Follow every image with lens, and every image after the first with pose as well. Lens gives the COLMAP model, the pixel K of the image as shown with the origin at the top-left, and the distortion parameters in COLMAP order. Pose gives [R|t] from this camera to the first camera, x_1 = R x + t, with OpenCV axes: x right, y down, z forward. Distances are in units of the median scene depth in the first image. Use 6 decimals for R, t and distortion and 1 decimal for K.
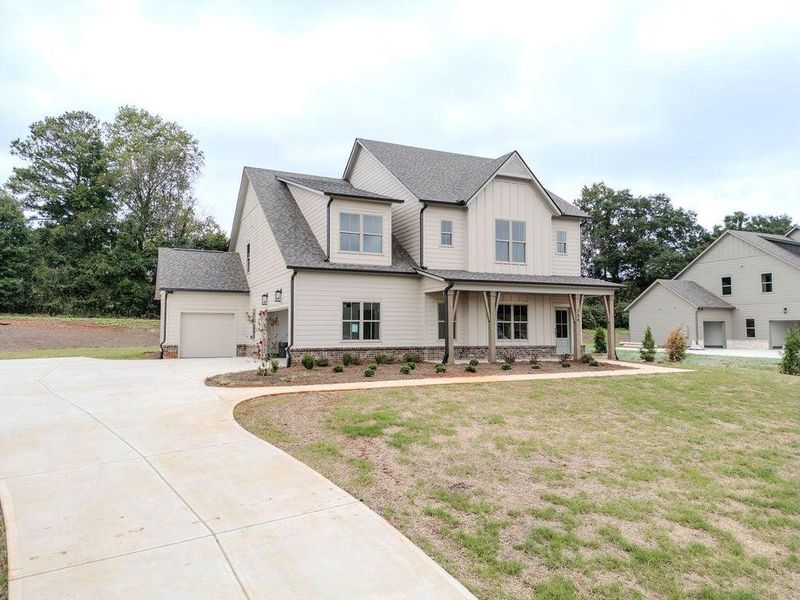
lens RADIAL K [[563.3, 0, 400.0], [0, 563.3, 300.0], [0, 0, 1]] dist [0.074834, -0.068877]
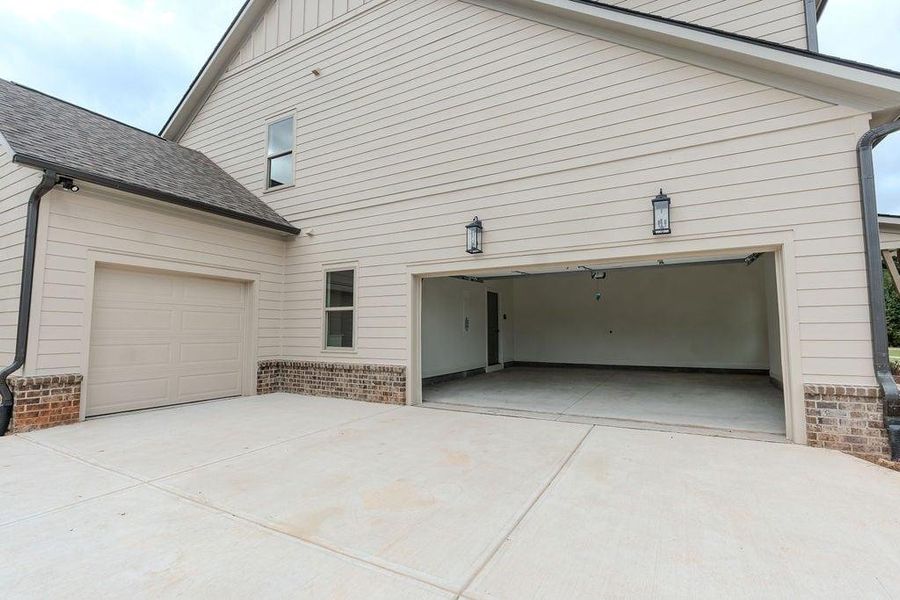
lens RADIAL K [[409.0, 0, 450.0], [0, 409.0, 300.0], [0, 0, 1]] dist [-0.000203, -0.000138]
pose [[0.808436, 0.047795, 0.586641, -0.409205], [-0.036449, 0.998850, -0.031149, 0.047112], [-0.587455, 0.003800, 0.809248, 0.819938]]
